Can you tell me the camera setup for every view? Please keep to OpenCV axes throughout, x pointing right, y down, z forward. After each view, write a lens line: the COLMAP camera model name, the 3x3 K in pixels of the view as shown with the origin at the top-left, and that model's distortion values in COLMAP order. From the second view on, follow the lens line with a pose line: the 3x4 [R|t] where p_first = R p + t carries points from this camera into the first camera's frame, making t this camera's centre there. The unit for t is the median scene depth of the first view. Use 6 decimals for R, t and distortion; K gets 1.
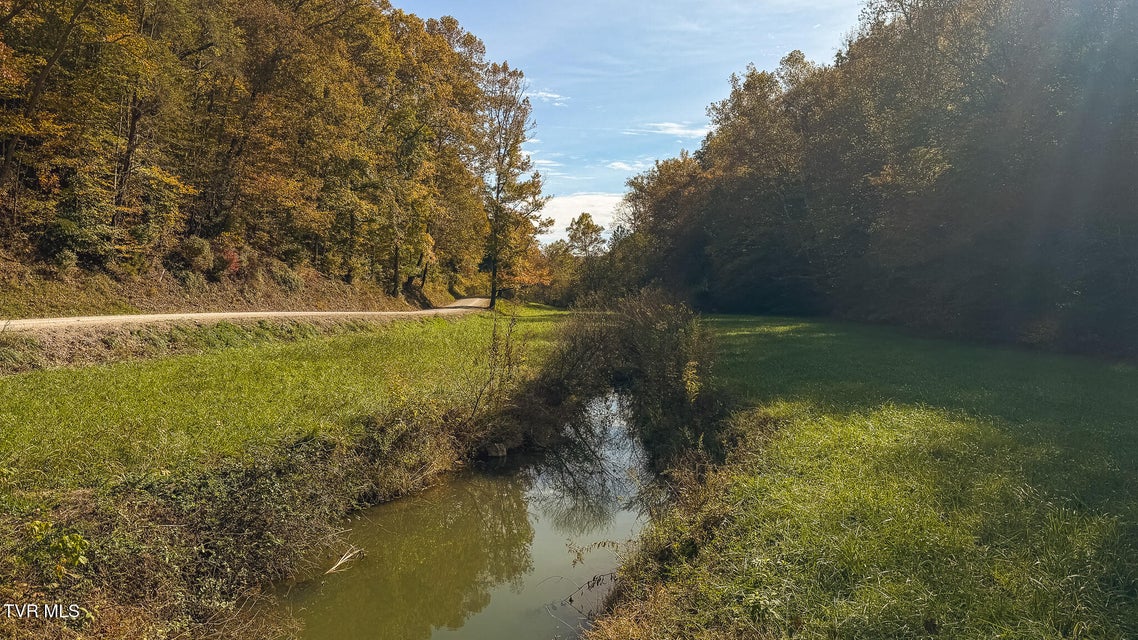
lens RADIAL K [[787.1, 0, 546.4], [0, 787.1, 320.0], [0, 0, 1]] dist [0.075819, -0.106134]
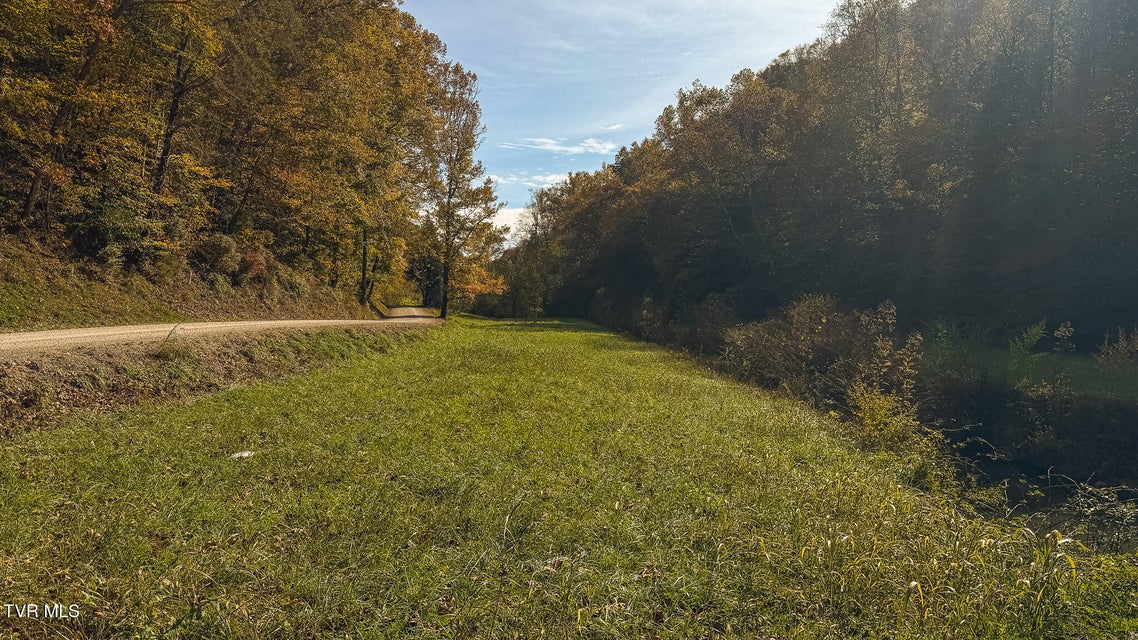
lens RADIAL K [[787.1, 0, 561.9], [0, 787.1, 317.8], [0, 0, 1]] dist [0.075819, -0.106134]
pose [[0.983848, 0.001173, 0.179002, -0.098333], [0.001979, 0.999846, -0.017433, 0.001453], [-0.178995, 0.017506, 0.983694, 0.031988]]
